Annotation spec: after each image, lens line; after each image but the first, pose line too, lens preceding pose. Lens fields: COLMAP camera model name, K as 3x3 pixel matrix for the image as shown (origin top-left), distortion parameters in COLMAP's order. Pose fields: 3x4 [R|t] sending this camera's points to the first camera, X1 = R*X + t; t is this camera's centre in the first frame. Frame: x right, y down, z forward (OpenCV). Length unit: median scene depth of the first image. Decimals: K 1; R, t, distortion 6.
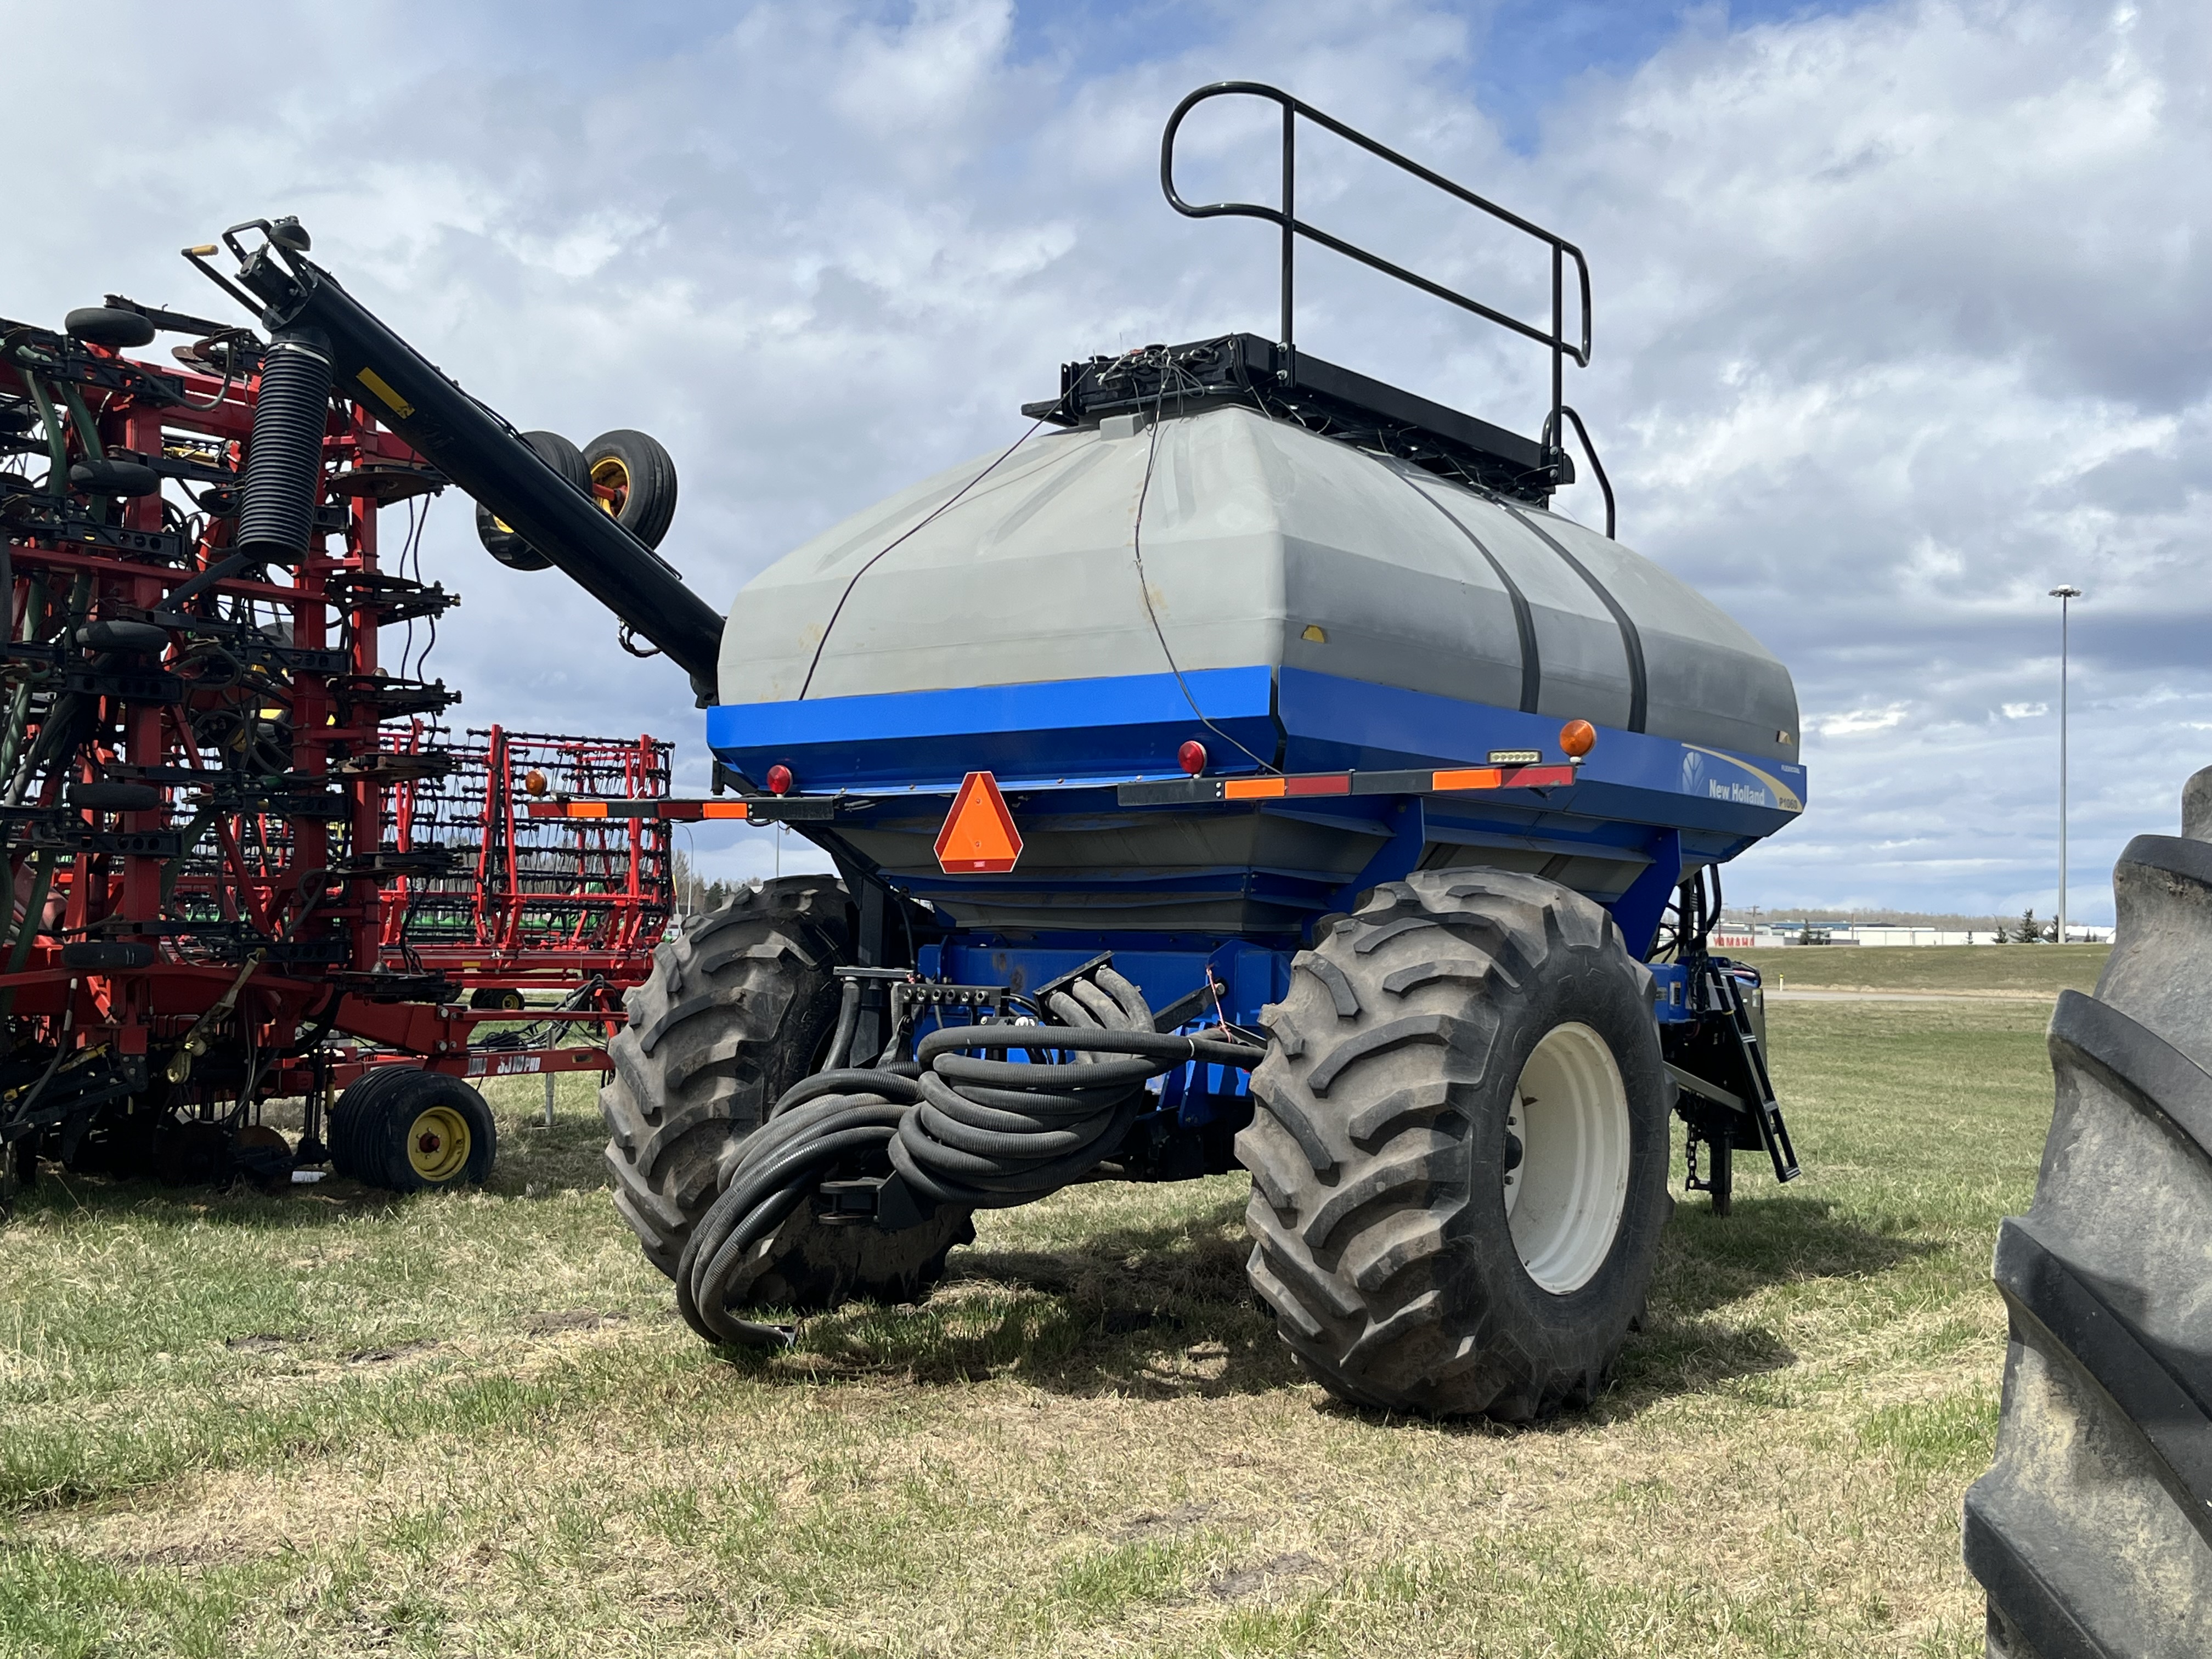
lens RADIAL K [[2473.8, 0, 1095.4], [0, 2473.8, 837.3], [0, 0, 1]] dist [0.056088, 0.000000]
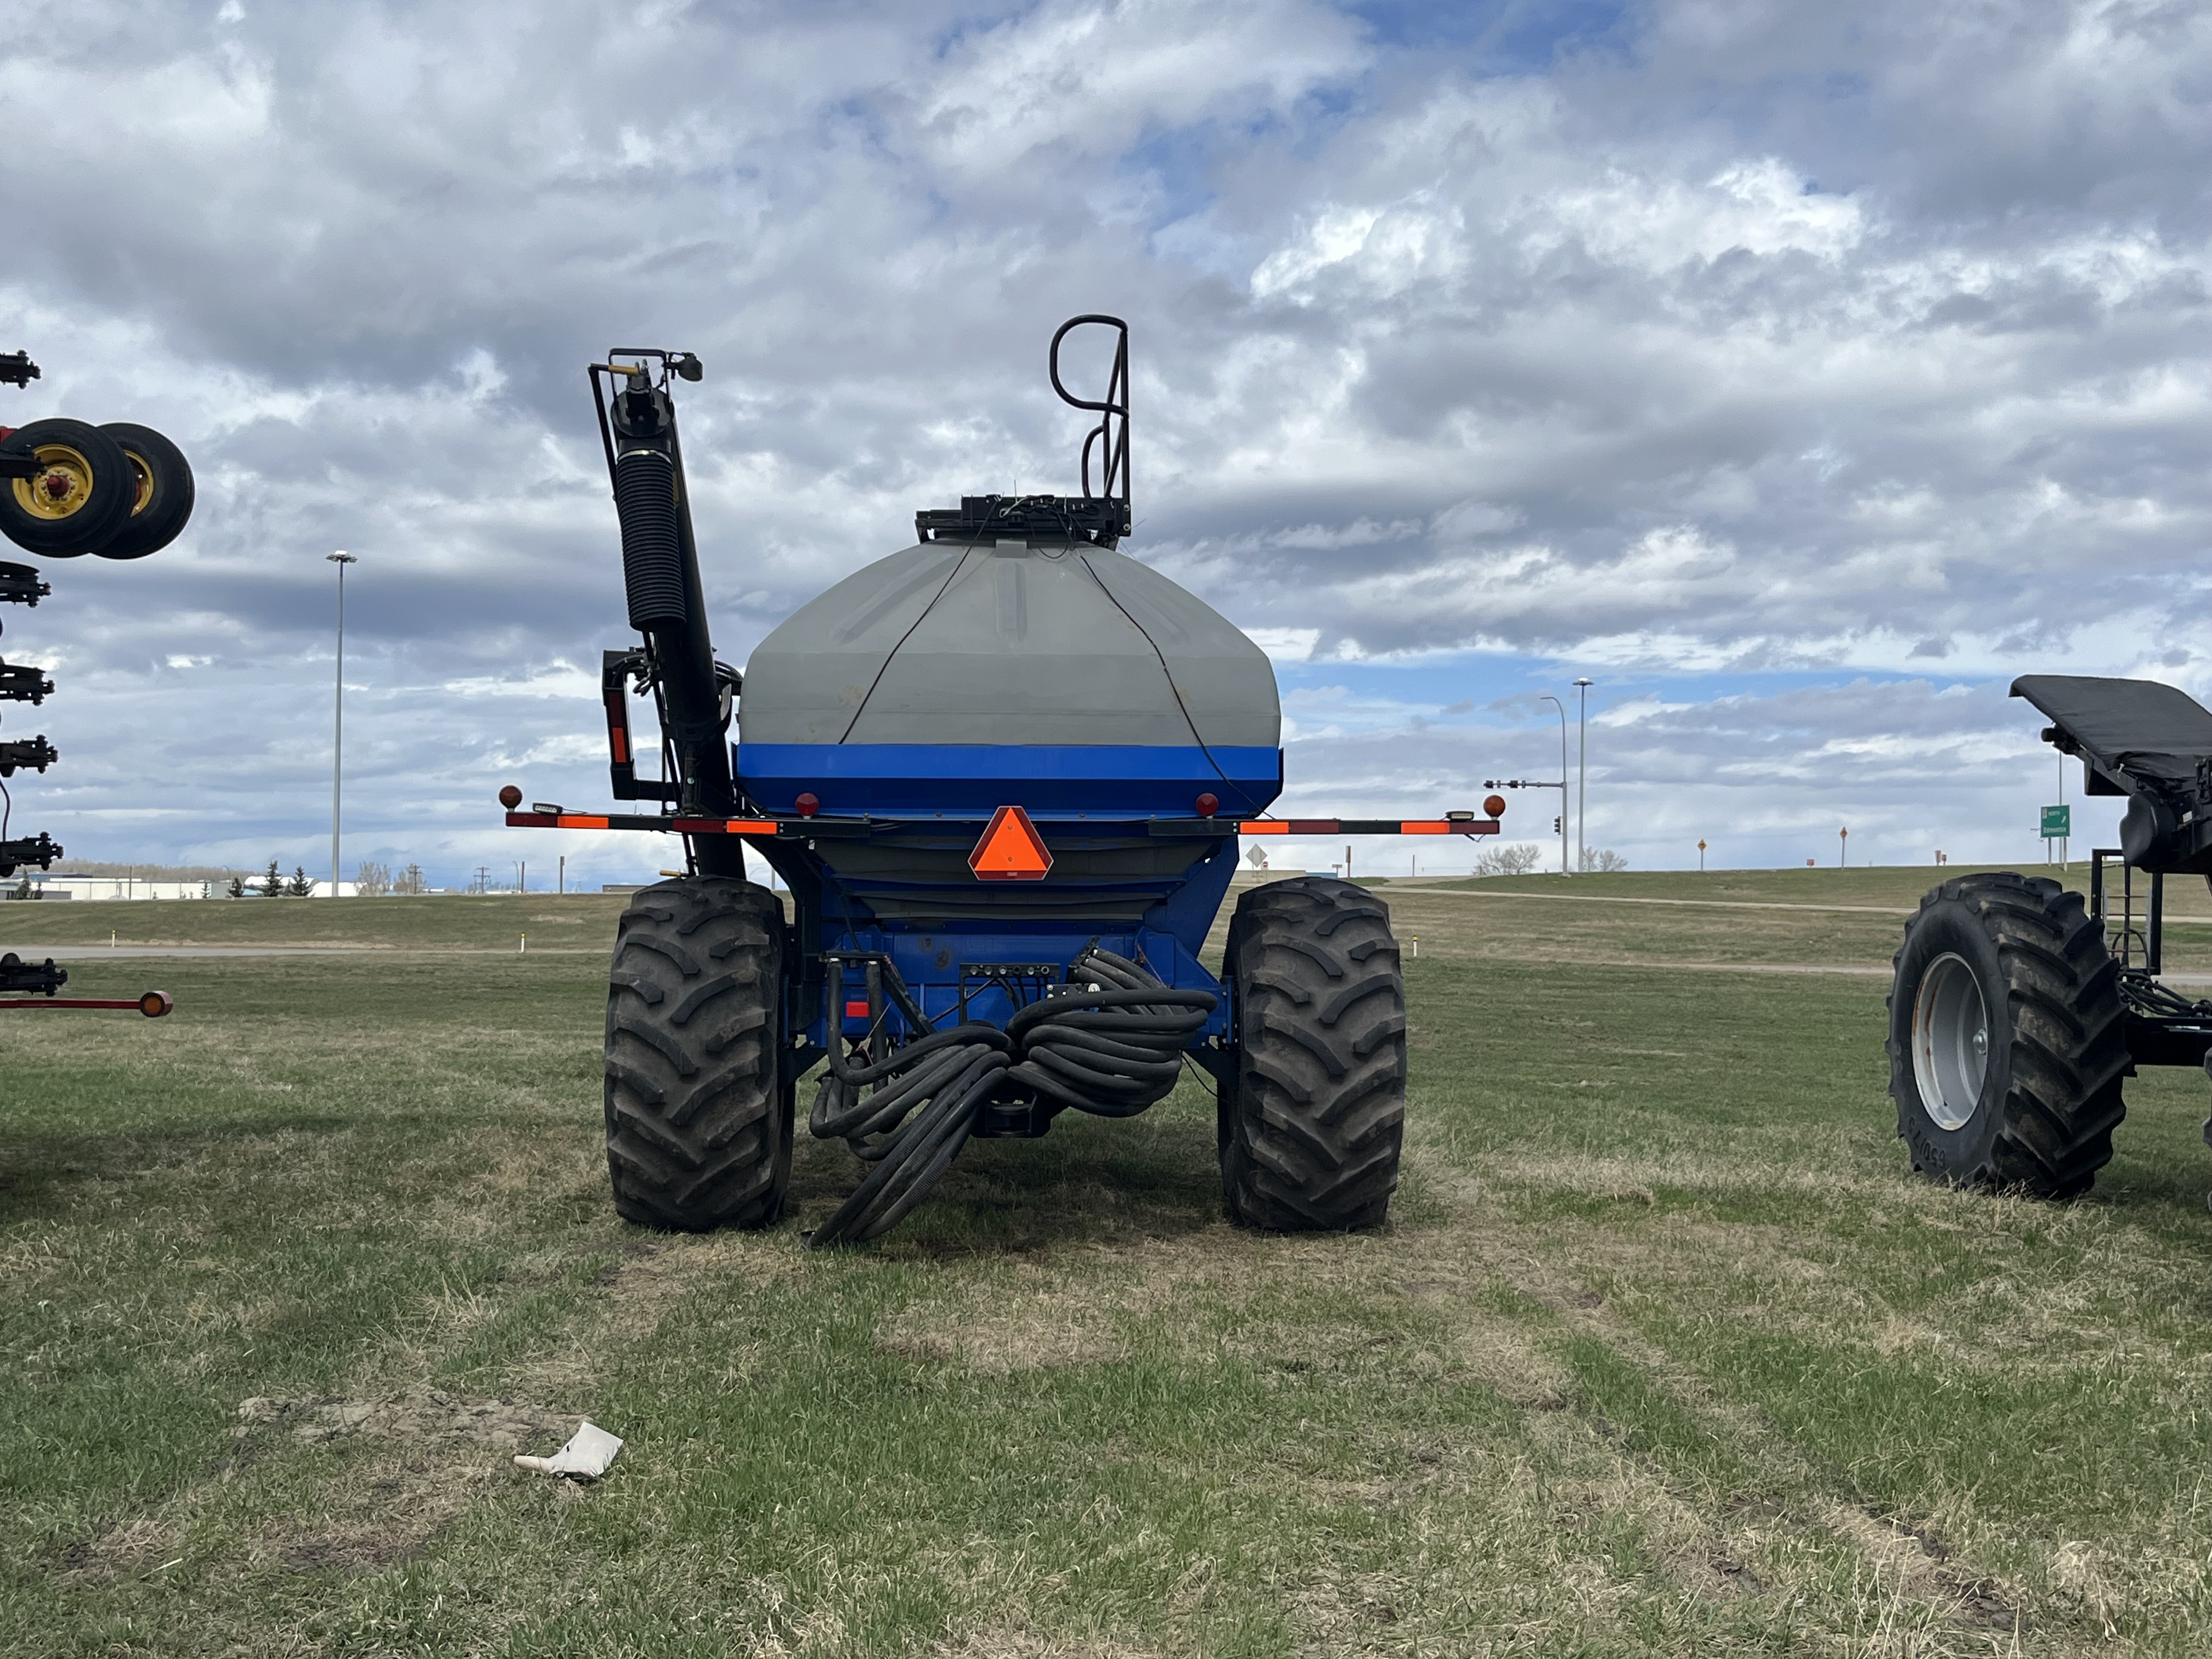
lens RADIAL K [[2473.8, 0, 1125.6], [0, 2473.8, 826.2], [0, 0, 1]] dist [0.056088, 0.000000]
pose [[0.737830, 0.011601, 0.674886, -0.868325], [-0.022561, 0.999717, 0.007481, -0.025479], [-0.674609, -0.020746, 0.737884, -0.049402]]
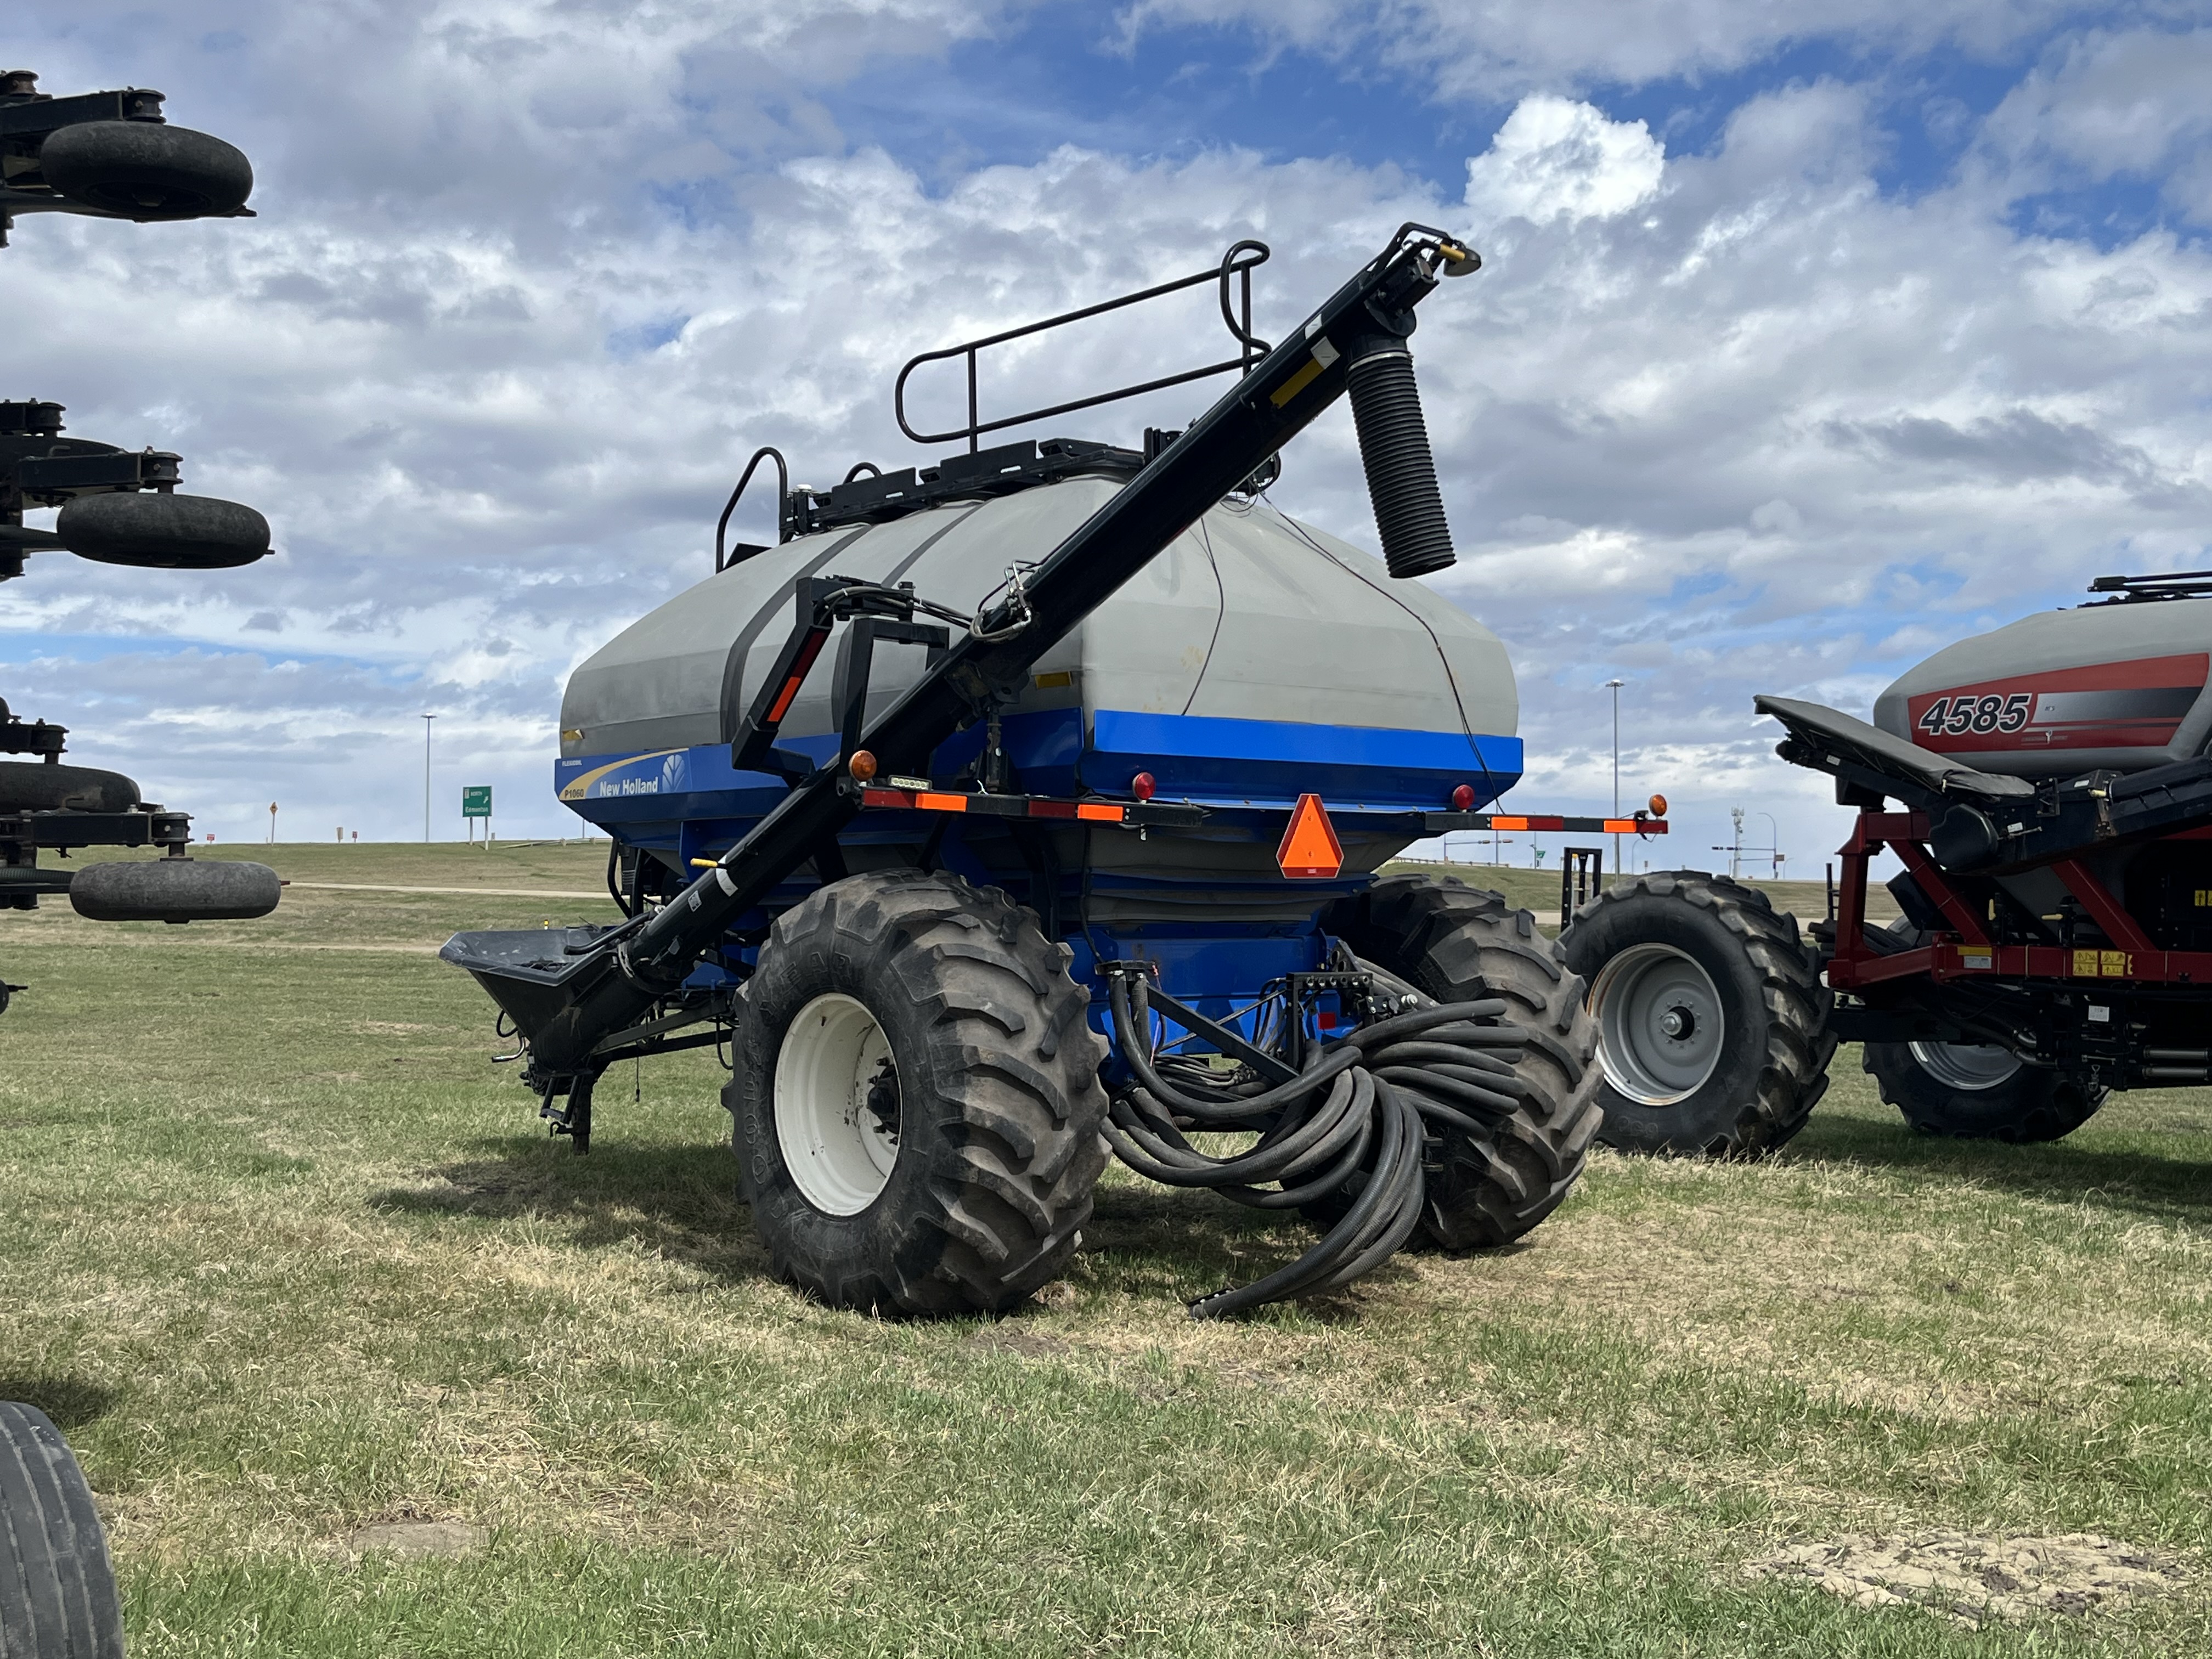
lens RADIAL K [[2473.8, 0, 1116.6], [0, 2473.8, 832.6], [0, 0, 1]] dist [0.056088, 0.000000]
pose [[0.180419, 0.011200, 0.983526, -1.170463], [-0.045497, 0.998960, -0.003030, 0.000205], [-0.982537, -0.044201, 0.180741, 0.822781]]
